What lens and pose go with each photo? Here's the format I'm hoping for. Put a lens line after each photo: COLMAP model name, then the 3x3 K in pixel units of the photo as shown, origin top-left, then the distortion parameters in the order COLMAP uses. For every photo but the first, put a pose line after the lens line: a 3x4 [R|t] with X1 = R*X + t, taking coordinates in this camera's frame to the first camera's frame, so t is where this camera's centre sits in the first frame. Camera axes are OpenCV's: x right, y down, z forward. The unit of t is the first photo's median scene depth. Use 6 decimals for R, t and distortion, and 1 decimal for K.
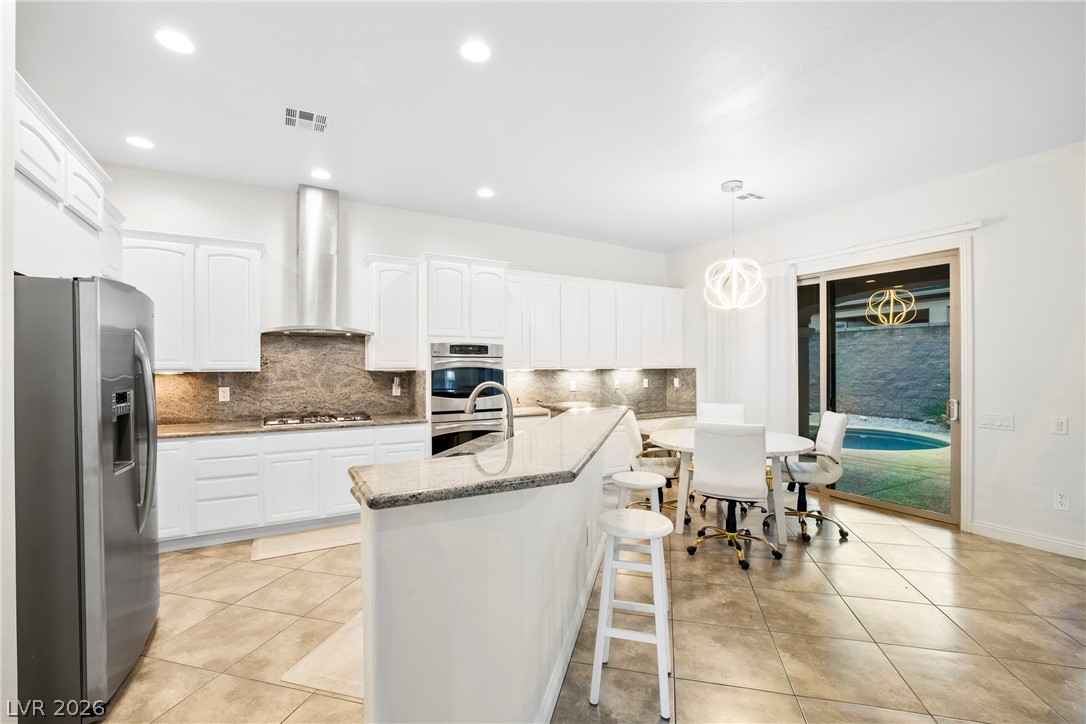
lens RADIAL K [[472.2, 0, 537.2], [0, 472.2, 361.6], [0, 0, 1]] dist [-0.026589, 0.009958]
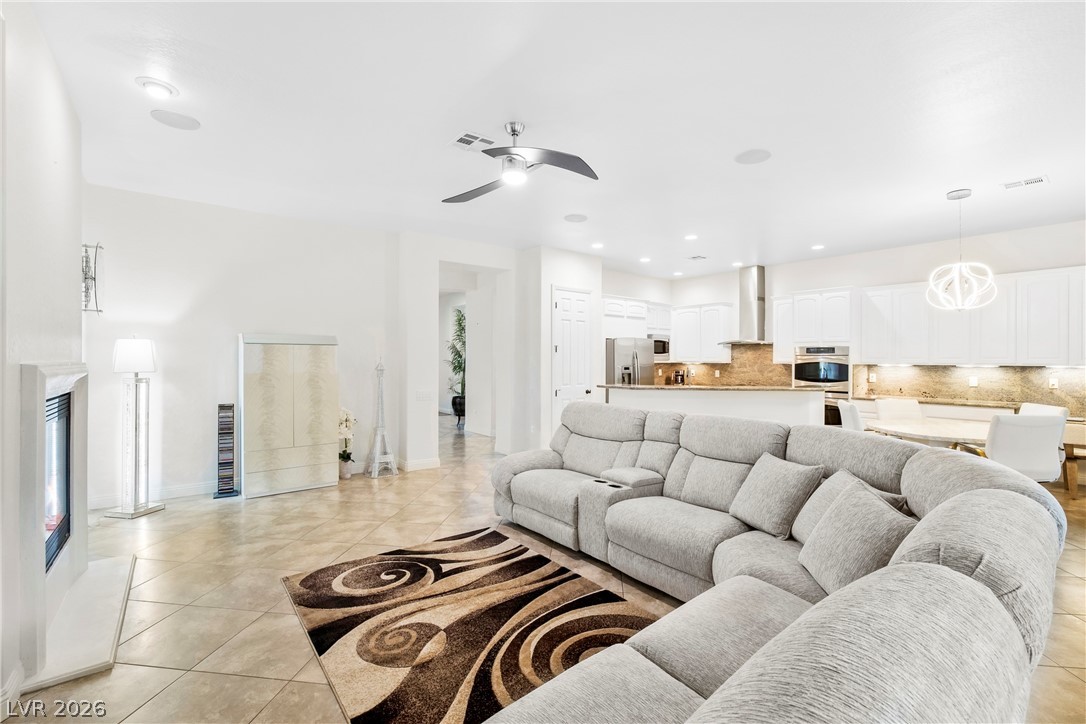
lens RADIAL K [[472.2, 0, 557.7], [0, 472.2, 361.8], [0, 0, 1]] dist [-0.026589, 0.009958]
pose [[0.163441, 0.006559, -0.986531, 1.200424], [0.001442, 0.999975, 0.006888, -0.000253], [0.986552, -0.002548, 0.163427, -0.068325]]
